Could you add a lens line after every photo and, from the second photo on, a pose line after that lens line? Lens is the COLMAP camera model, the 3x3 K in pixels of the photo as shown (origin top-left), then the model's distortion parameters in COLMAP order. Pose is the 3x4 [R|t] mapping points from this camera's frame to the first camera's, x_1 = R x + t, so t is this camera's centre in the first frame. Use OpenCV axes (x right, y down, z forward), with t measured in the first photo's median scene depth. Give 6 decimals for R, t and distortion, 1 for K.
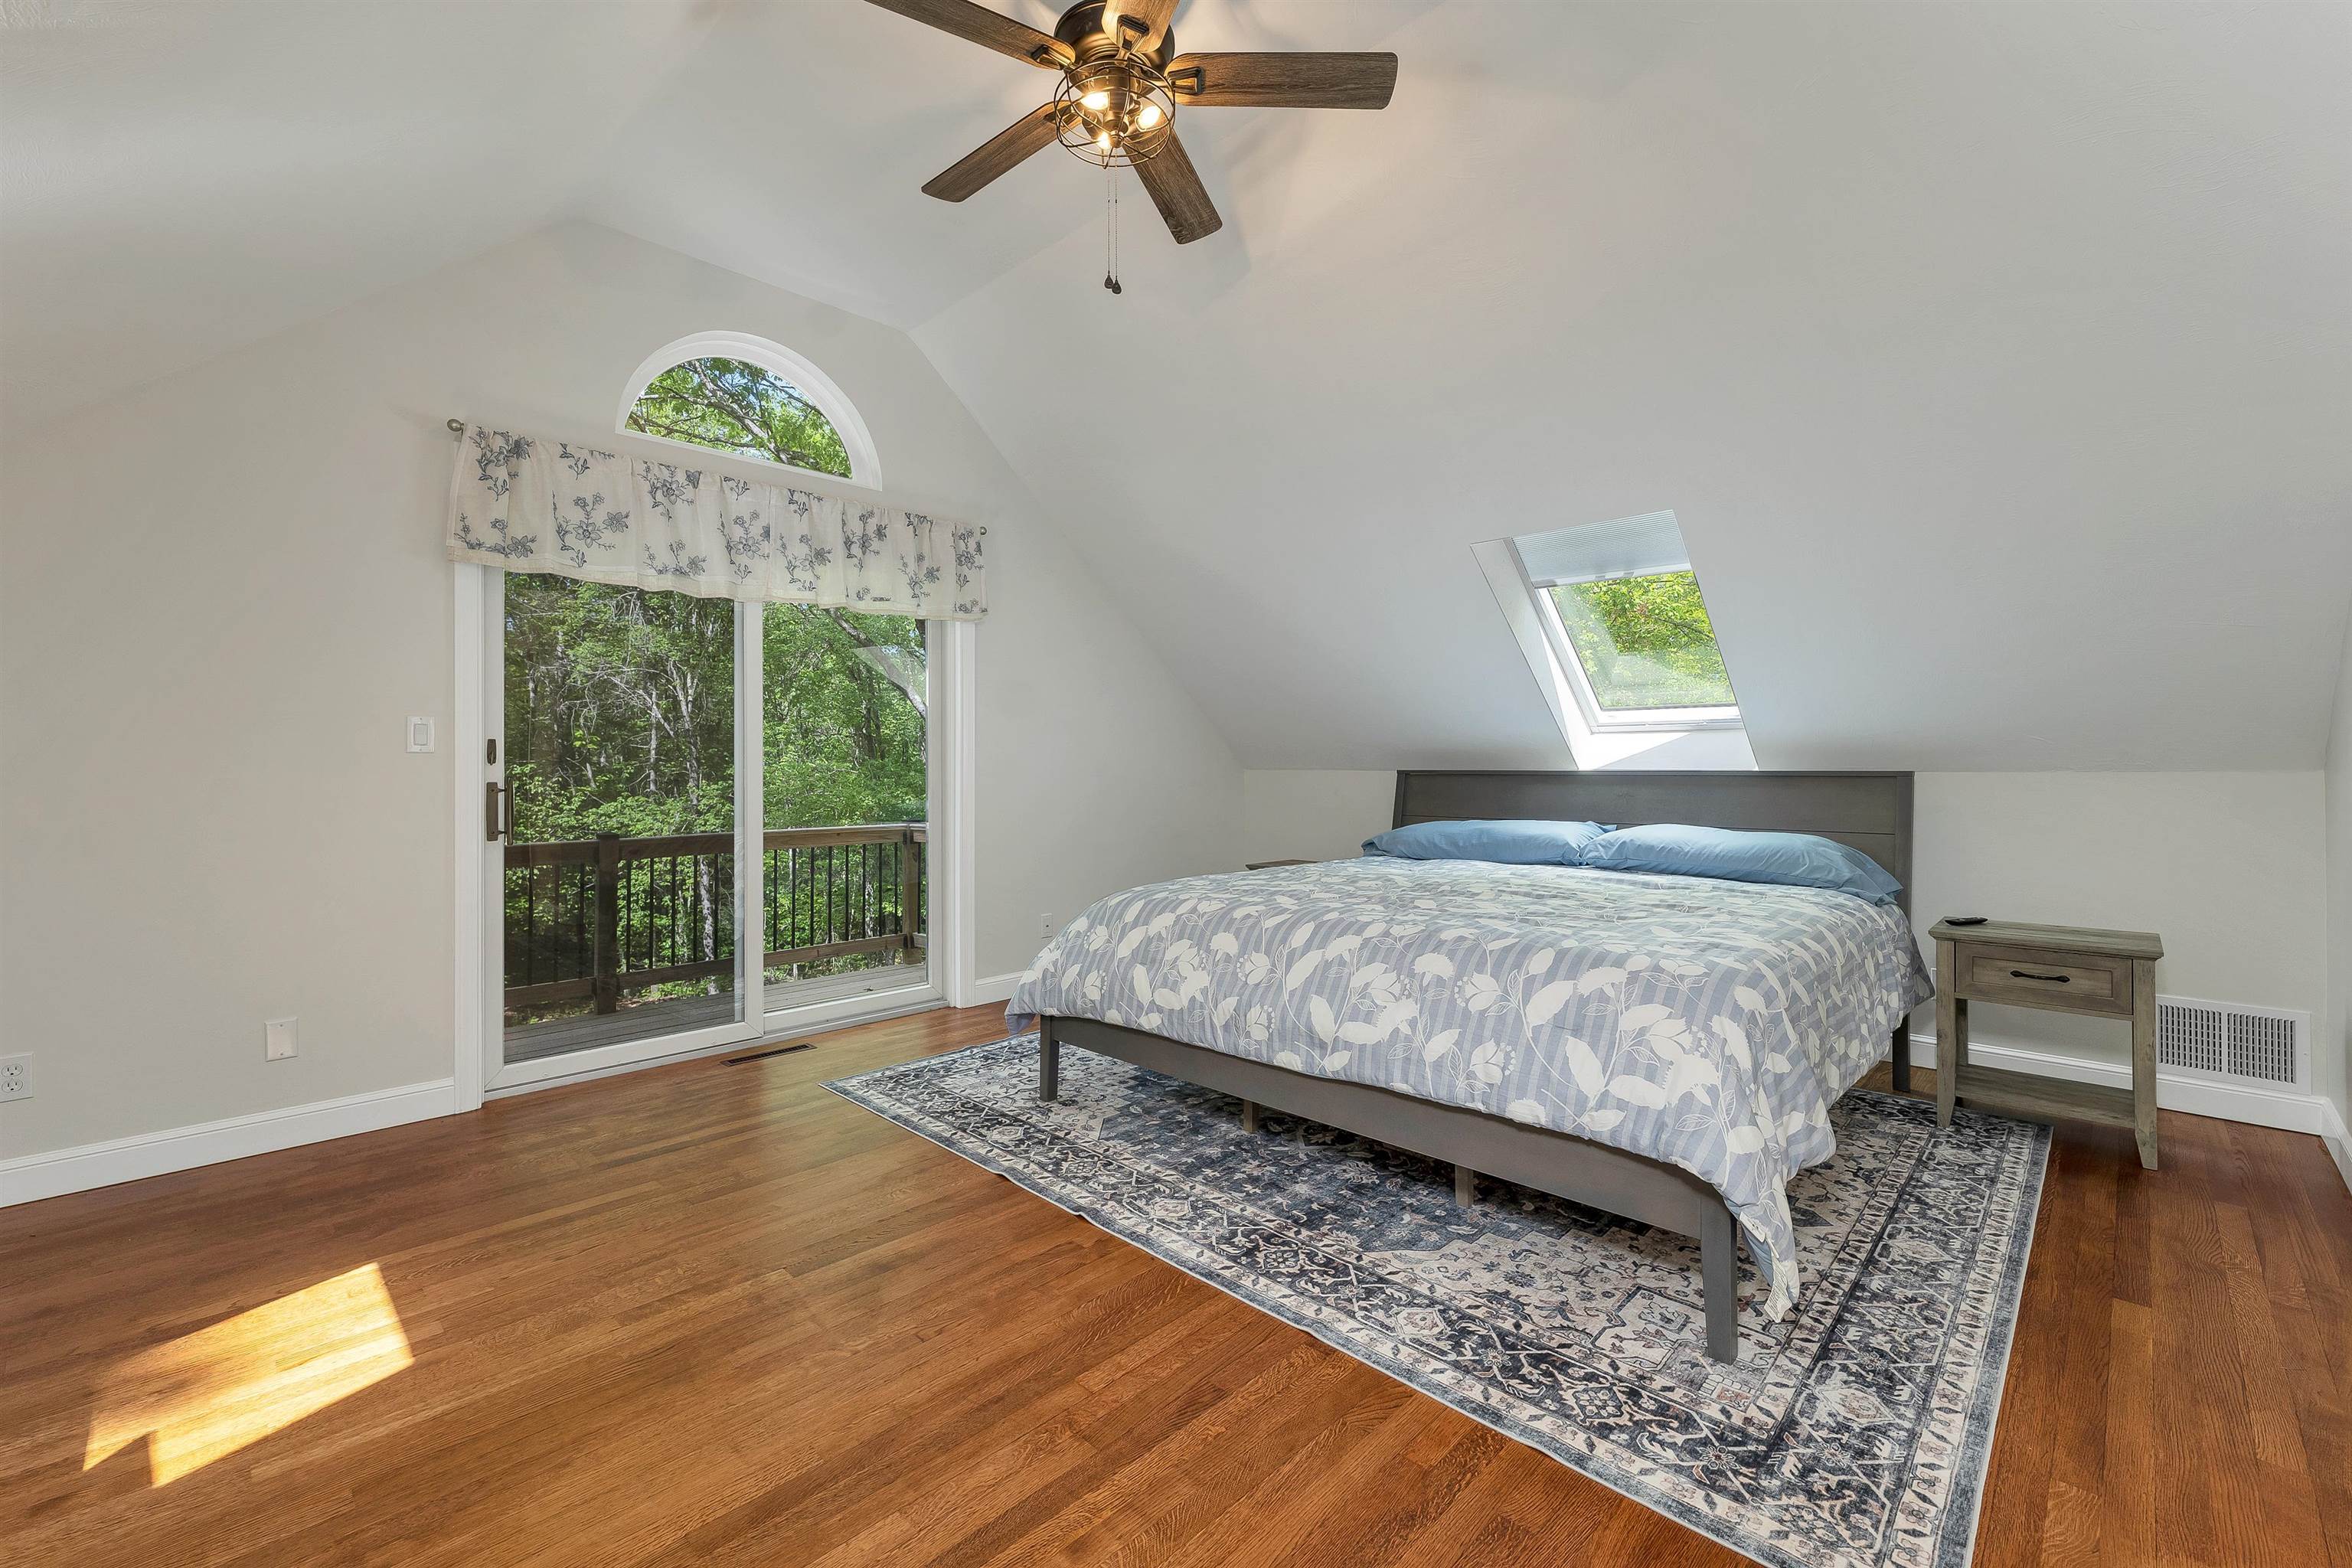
lens RADIAL K [[988.8, 0, 1182.9], [0, 988.8, 778.5], [0, 0, 1]] dist [0.000907, -0.000447]
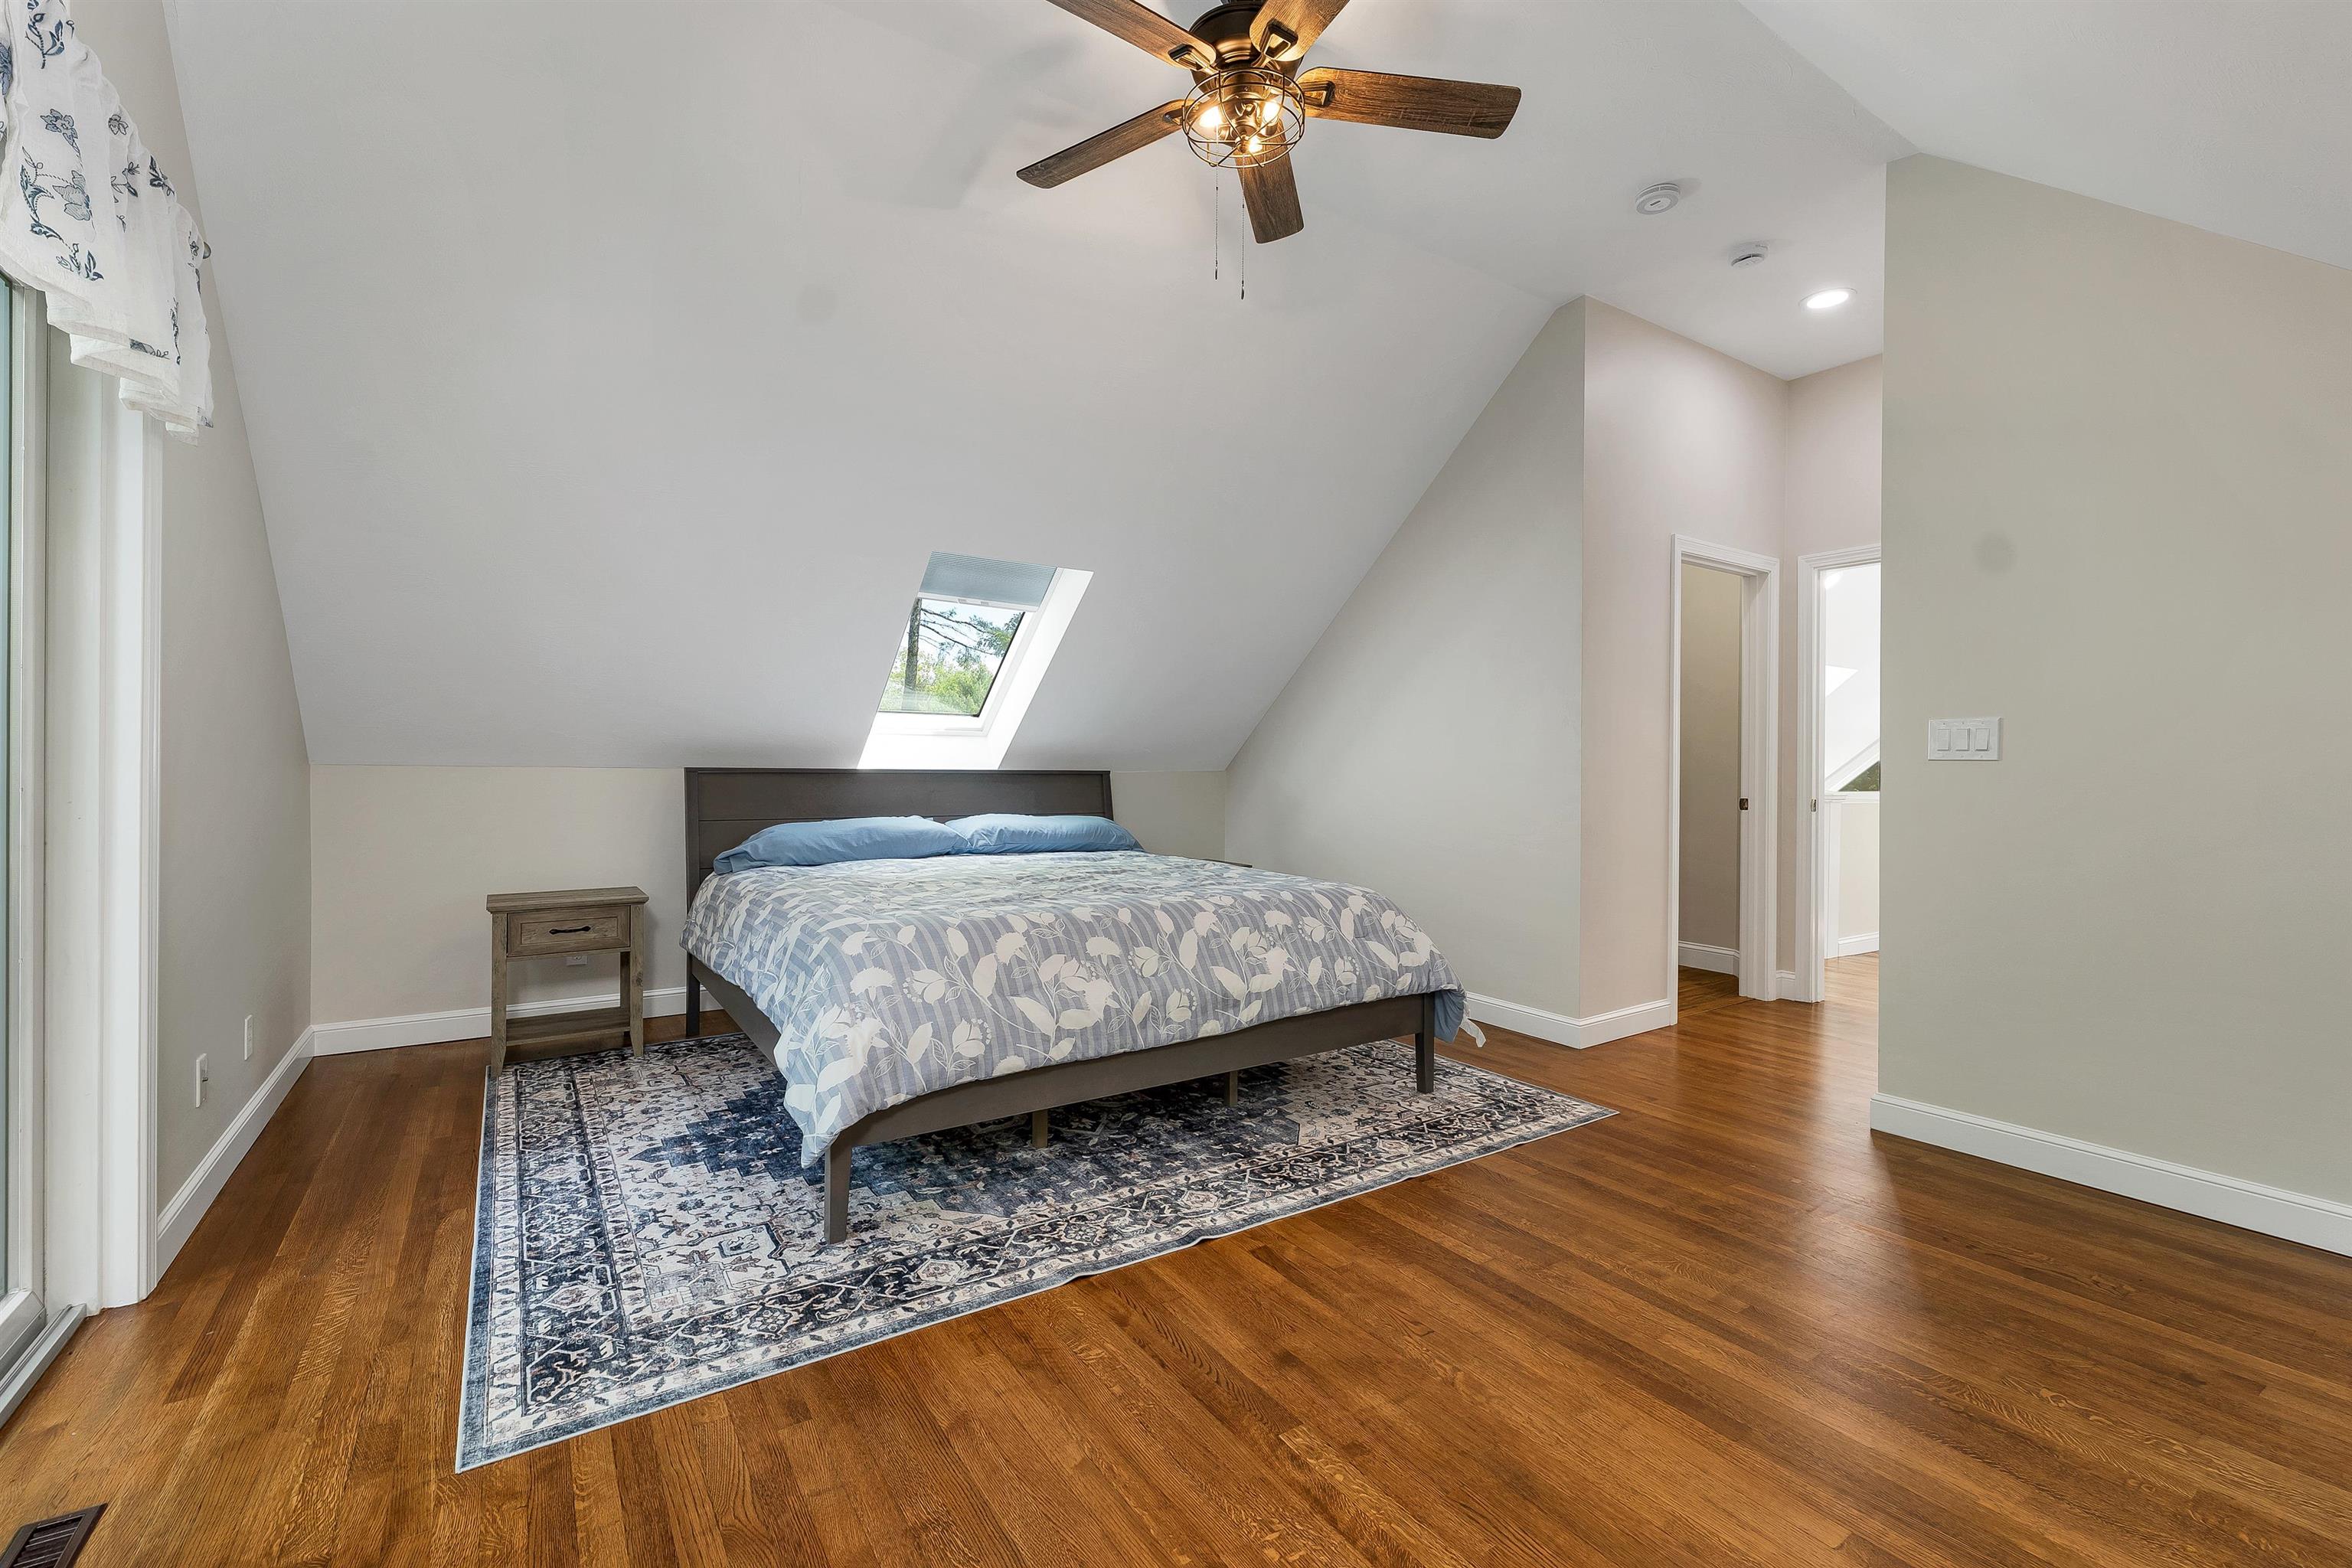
lens RADIAL K [[988.8, 0, 1184.6], [0, 988.8, 774.5], [0, 0, 1]] dist [0.000907, -0.000447]
pose [[0.198066, -0.002692, 0.980185, -0.977637], [0.001666, 0.999996, 0.002410, -0.007796], [-0.980187, 0.001156, 0.198070, 0.779982]]
